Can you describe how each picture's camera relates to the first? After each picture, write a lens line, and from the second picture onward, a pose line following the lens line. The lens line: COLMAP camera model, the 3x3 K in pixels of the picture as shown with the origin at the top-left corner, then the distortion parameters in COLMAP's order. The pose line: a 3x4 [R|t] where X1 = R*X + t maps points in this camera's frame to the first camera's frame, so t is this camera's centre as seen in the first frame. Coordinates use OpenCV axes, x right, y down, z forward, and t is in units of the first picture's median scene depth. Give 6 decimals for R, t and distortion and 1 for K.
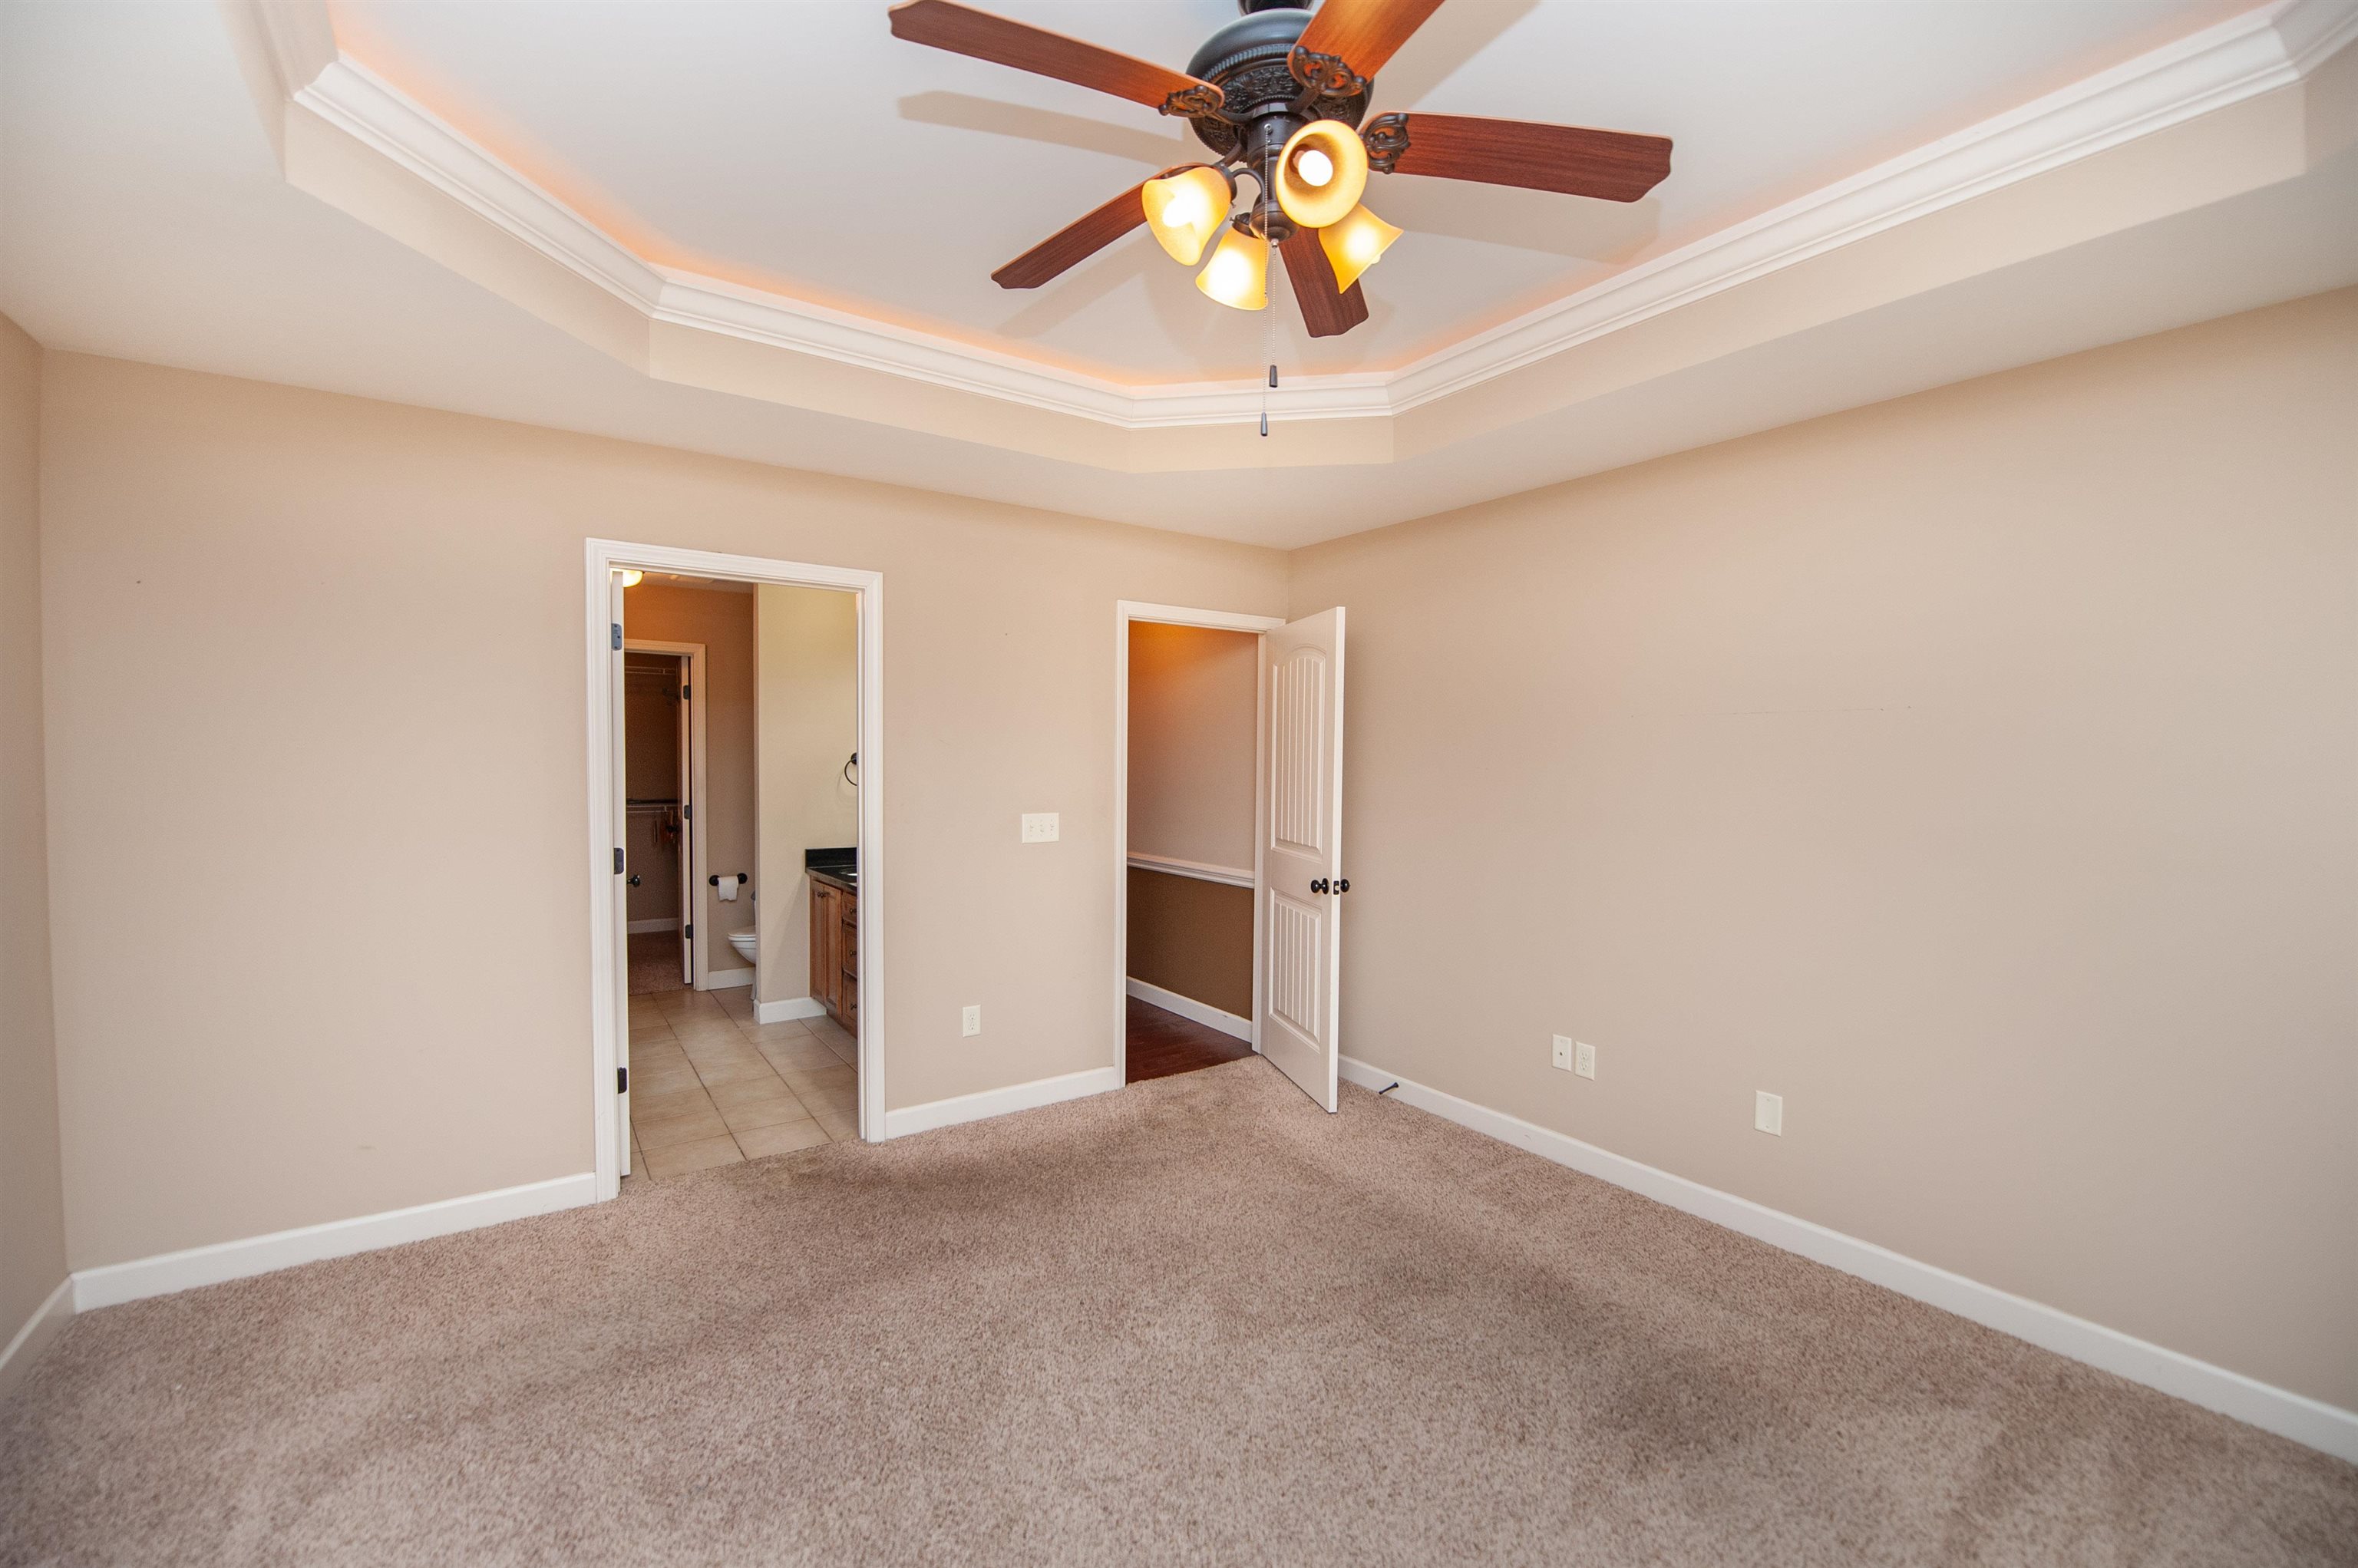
lens RADIAL K [[950.3, 0, 1172.5], [0, 950.3, 779.7], [0, 0, 1]] dist [-0.014909, -0.002417]
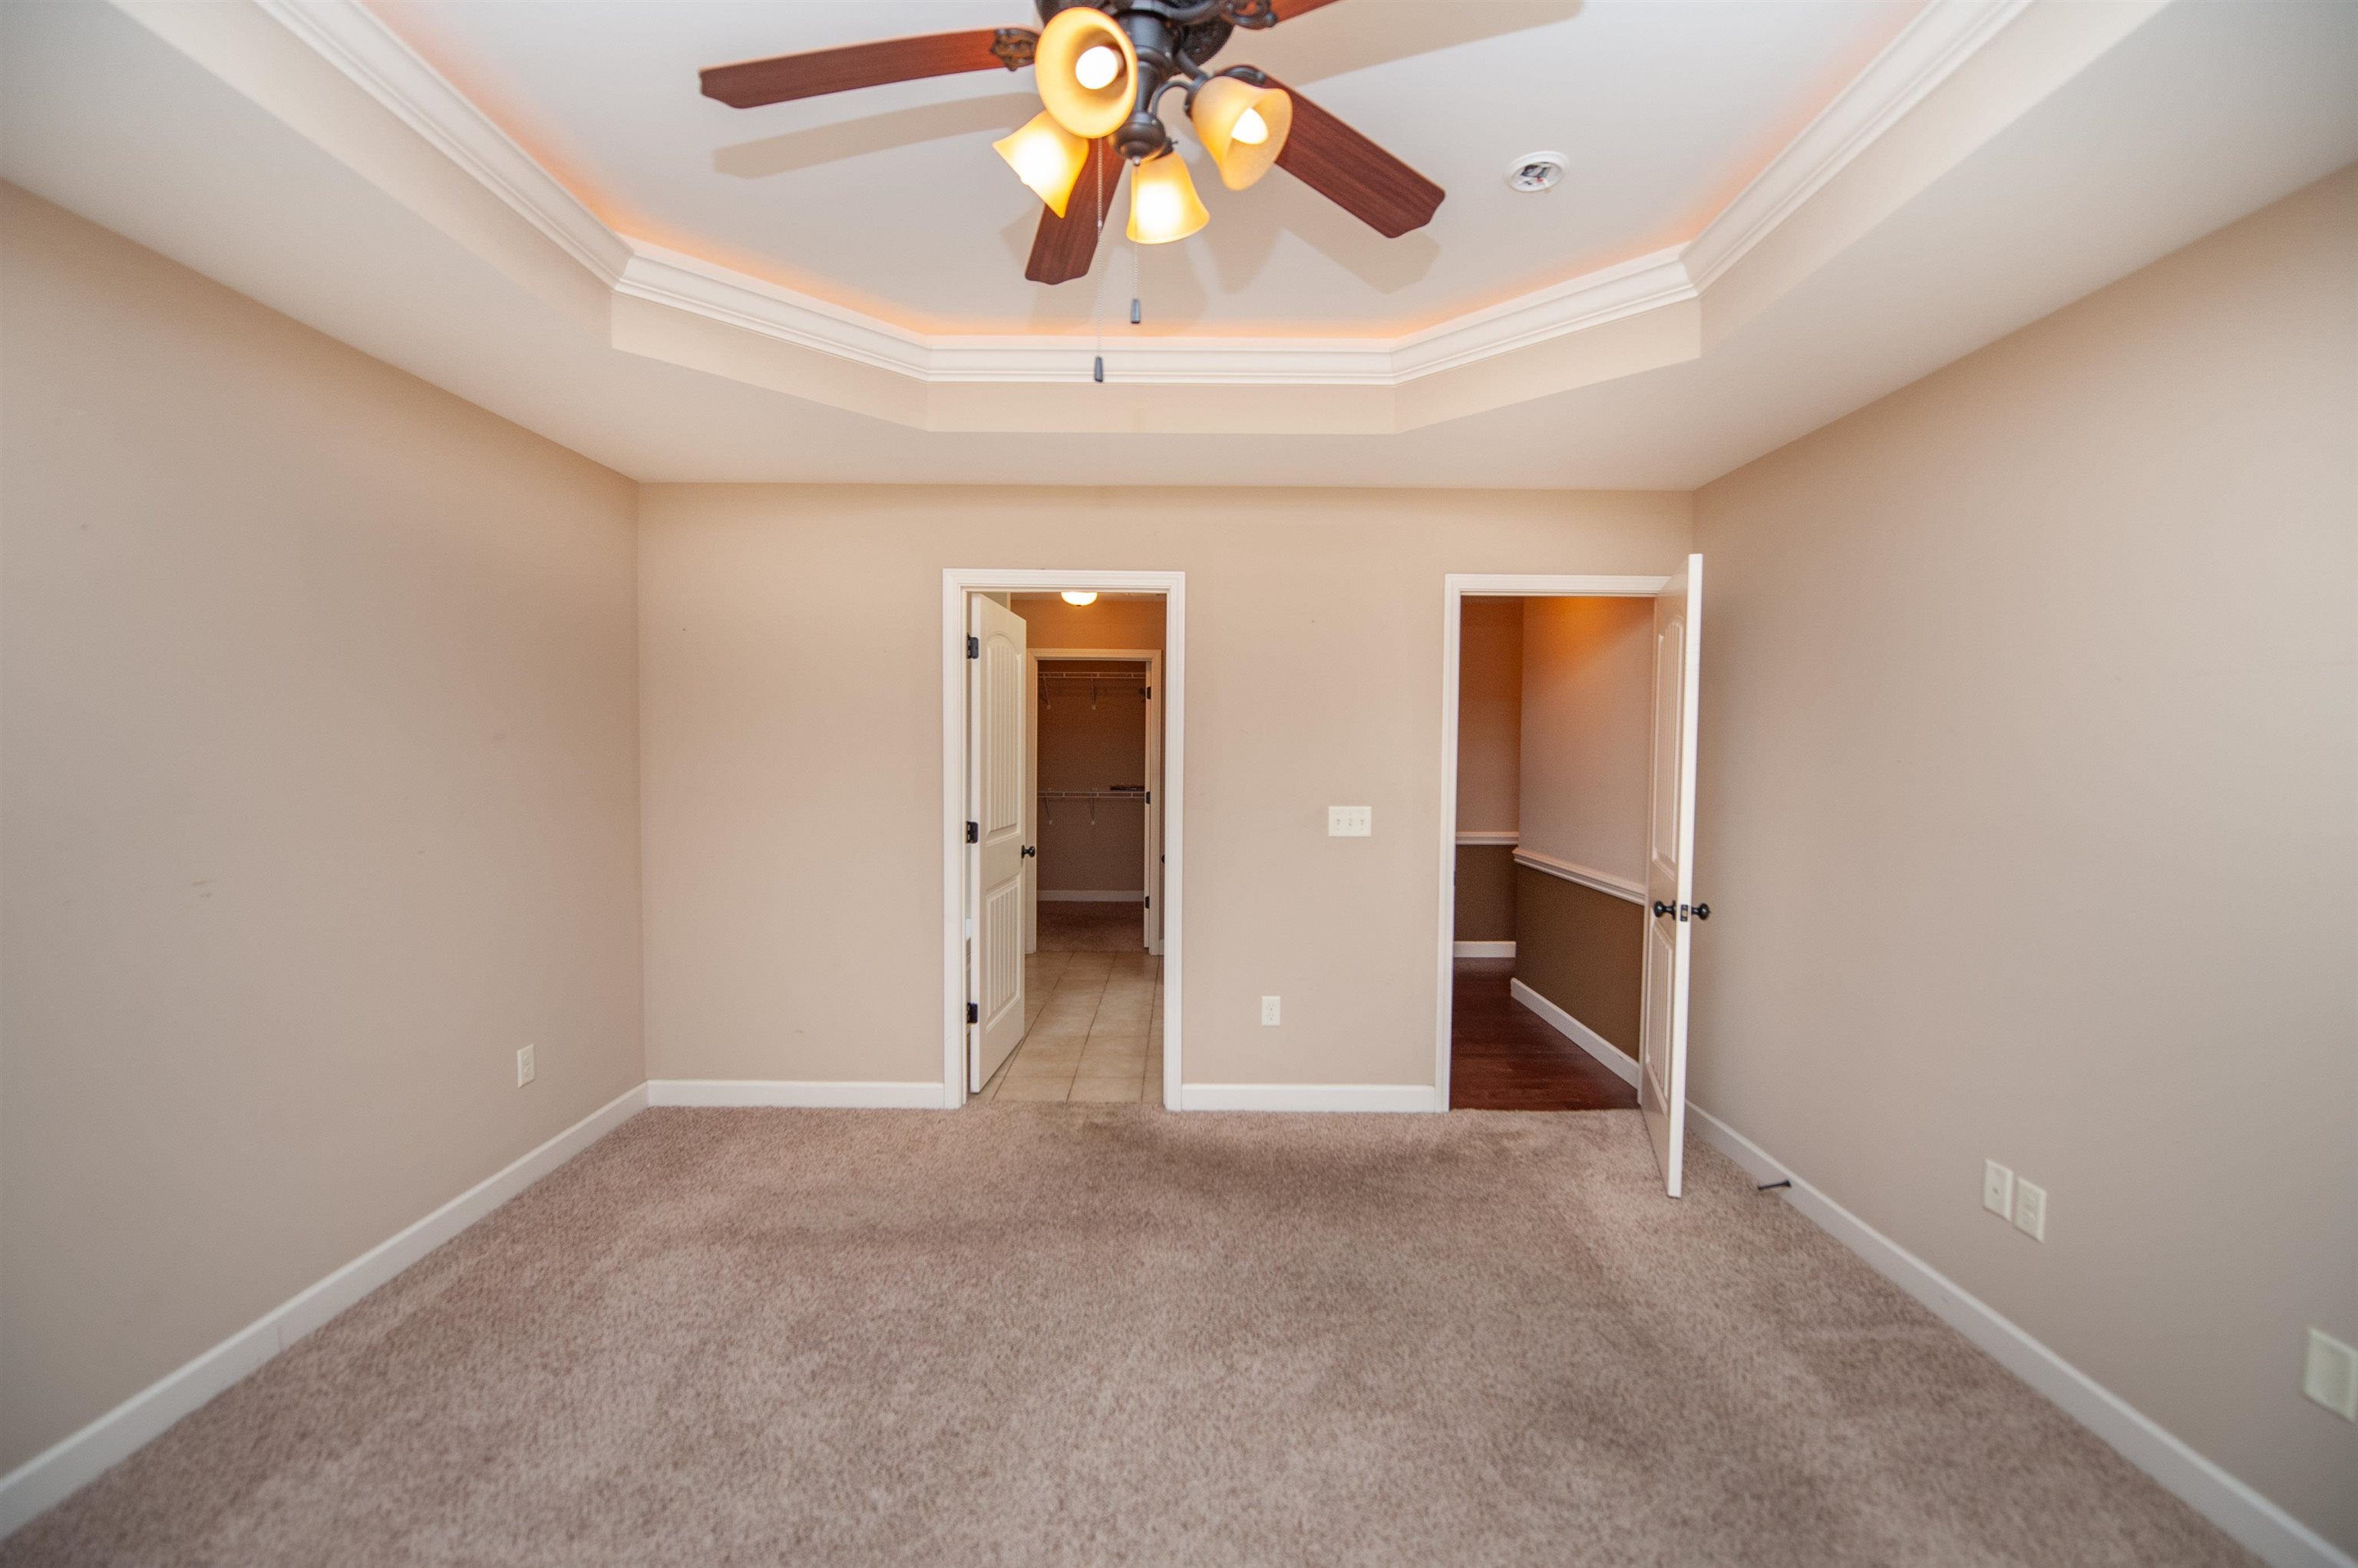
lens RADIAL K [[950.3, 0, 1181.2], [0, 950.3, 778.2], [0, 0, 1]] dist [-0.014909, -0.002417]
pose [[0.827344, 0.016259, -0.561459, 0.299356], [-0.015483, 0.999861, 0.006140, 0.004362], [0.561481, 0.003613, 0.827481, 0.132210]]
